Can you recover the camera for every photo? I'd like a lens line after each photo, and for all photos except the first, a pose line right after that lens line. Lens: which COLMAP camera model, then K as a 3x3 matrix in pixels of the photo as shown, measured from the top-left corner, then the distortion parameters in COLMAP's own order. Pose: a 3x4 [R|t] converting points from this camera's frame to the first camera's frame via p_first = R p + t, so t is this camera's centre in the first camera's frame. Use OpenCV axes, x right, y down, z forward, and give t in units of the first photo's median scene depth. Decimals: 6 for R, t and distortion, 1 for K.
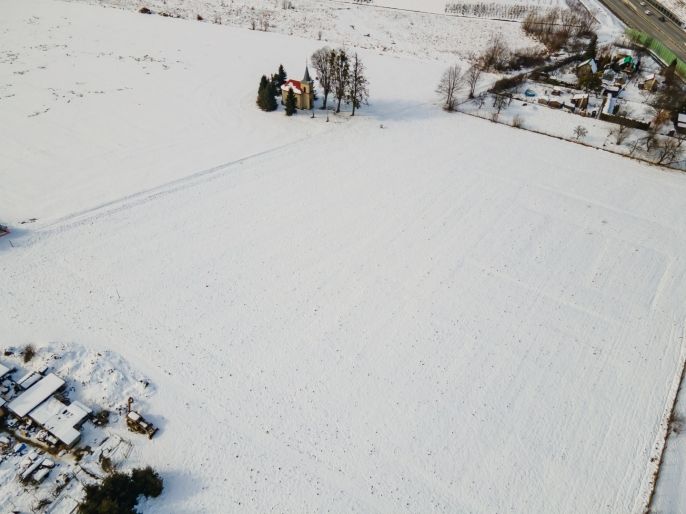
lens RADIAL K [[498.5, 0, 347.5], [0, 498.5, 257.3], [0, 0, 1]] dist [0.038707, 0.004576]
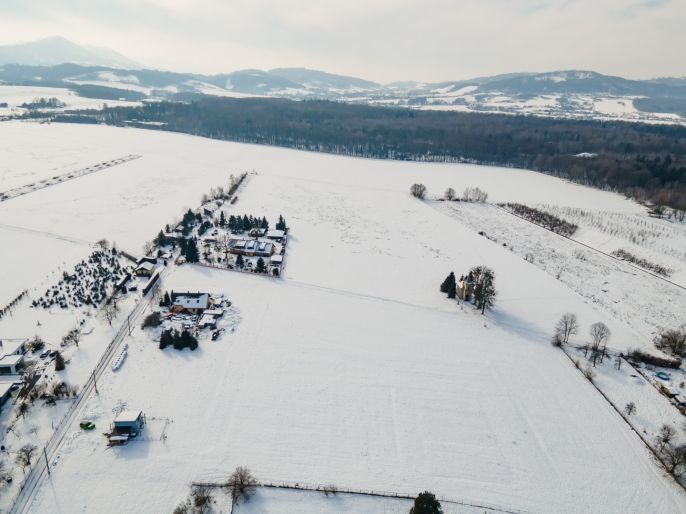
lens RADIAL K [[500.2, 0, 346.6], [0, 500.2, 256.5], [0, 0, 1]] dist [0.017797, 0.052646]
pose [[0.497677, 0.263384, -0.826406, 1.078357], [-0.589889, 0.801286, -0.099864, -0.065443], [0.635885, 0.537187, 0.554149, -0.092158]]
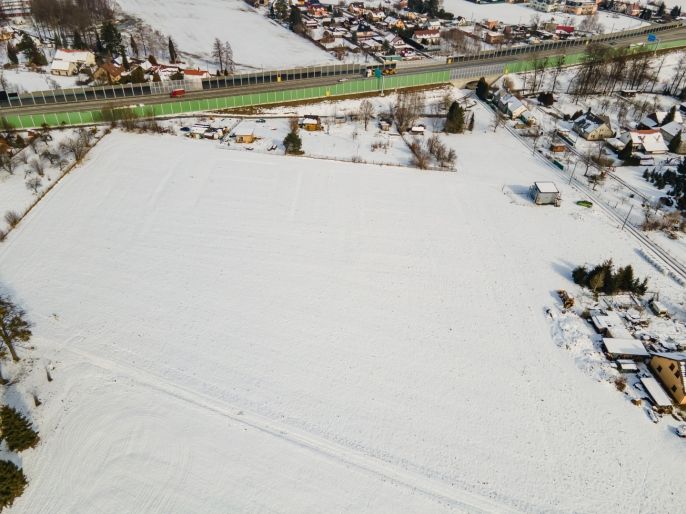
lens RADIAL K [[496.3, 0, 346.5], [0, 496.3, 258.6], [0, 0, 1]] dist [0.041541, 0.012248]
pose [[-0.492619, -0.560905, 0.665366, -0.584067], [0.536235, 0.406530, 0.739720, -0.657554], [-0.685404, 0.721193, 0.100512, 0.710593]]
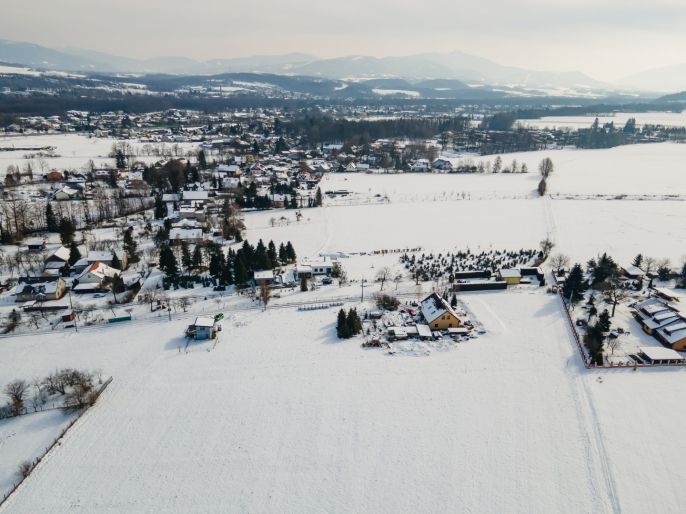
lens RADIAL K [[496.3, 0, 346.5], [0, 496.3, 258.6], [0, 0, 1]] dist [0.041541, 0.012248]
pose [[-0.838923, 0.117337, -0.531451, 0.373741], [-0.404453, 0.518991, 0.753038, -0.716450], [0.364177, 0.846688, -0.387936, 0.838304]]
